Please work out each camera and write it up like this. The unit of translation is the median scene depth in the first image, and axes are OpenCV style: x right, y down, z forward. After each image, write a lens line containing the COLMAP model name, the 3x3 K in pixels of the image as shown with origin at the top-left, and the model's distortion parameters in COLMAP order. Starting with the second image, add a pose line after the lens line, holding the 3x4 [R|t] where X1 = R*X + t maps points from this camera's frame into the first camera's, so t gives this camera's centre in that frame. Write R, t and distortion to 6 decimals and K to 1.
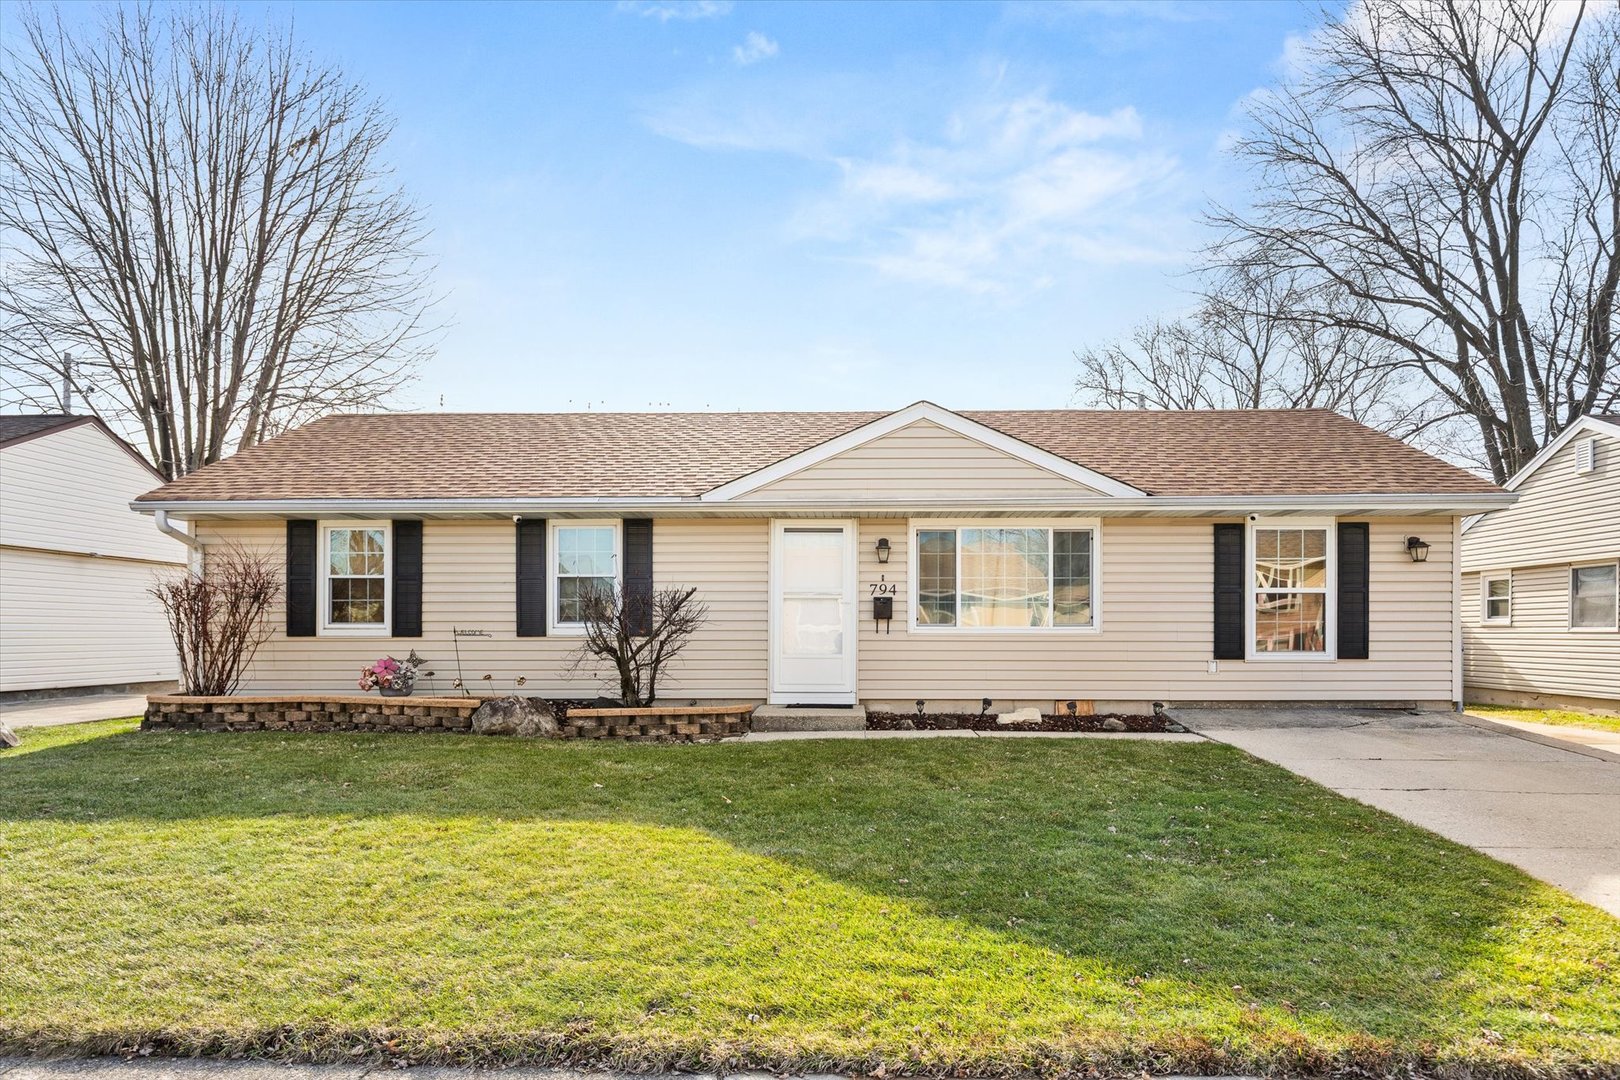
lens RADIAL K [[1059.1, 0, 809.9], [0, 1059.1, 584.3], [0, 0, 1]] dist [-0.001692, -0.000346]
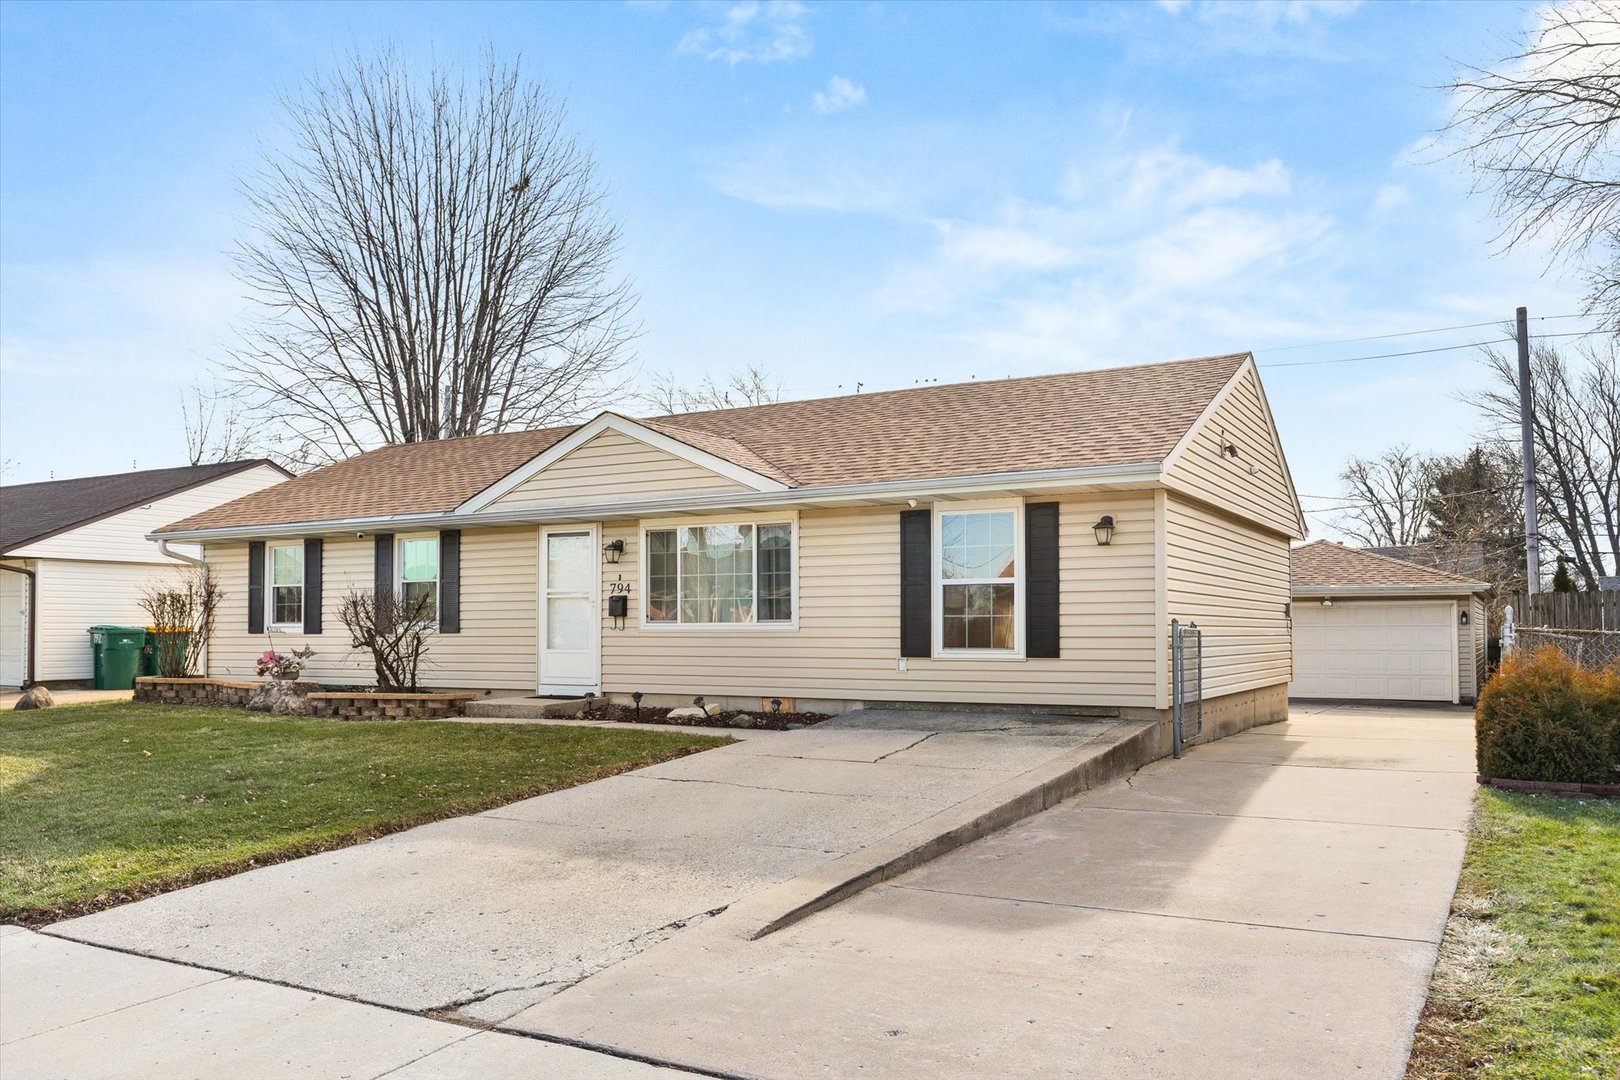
lens RADIAL K [[1237.9, 0, 809.8], [0, 1237.9, 541.1], [0, 0, 1]] dist [-0.005391, -0.001293]
pose [[0.881593, -0.036239, -0.470617, 0.826304], [0.024696, 0.999224, -0.030680, 0.000419], [0.471363, 0.015425, 0.881804, -0.000681]]
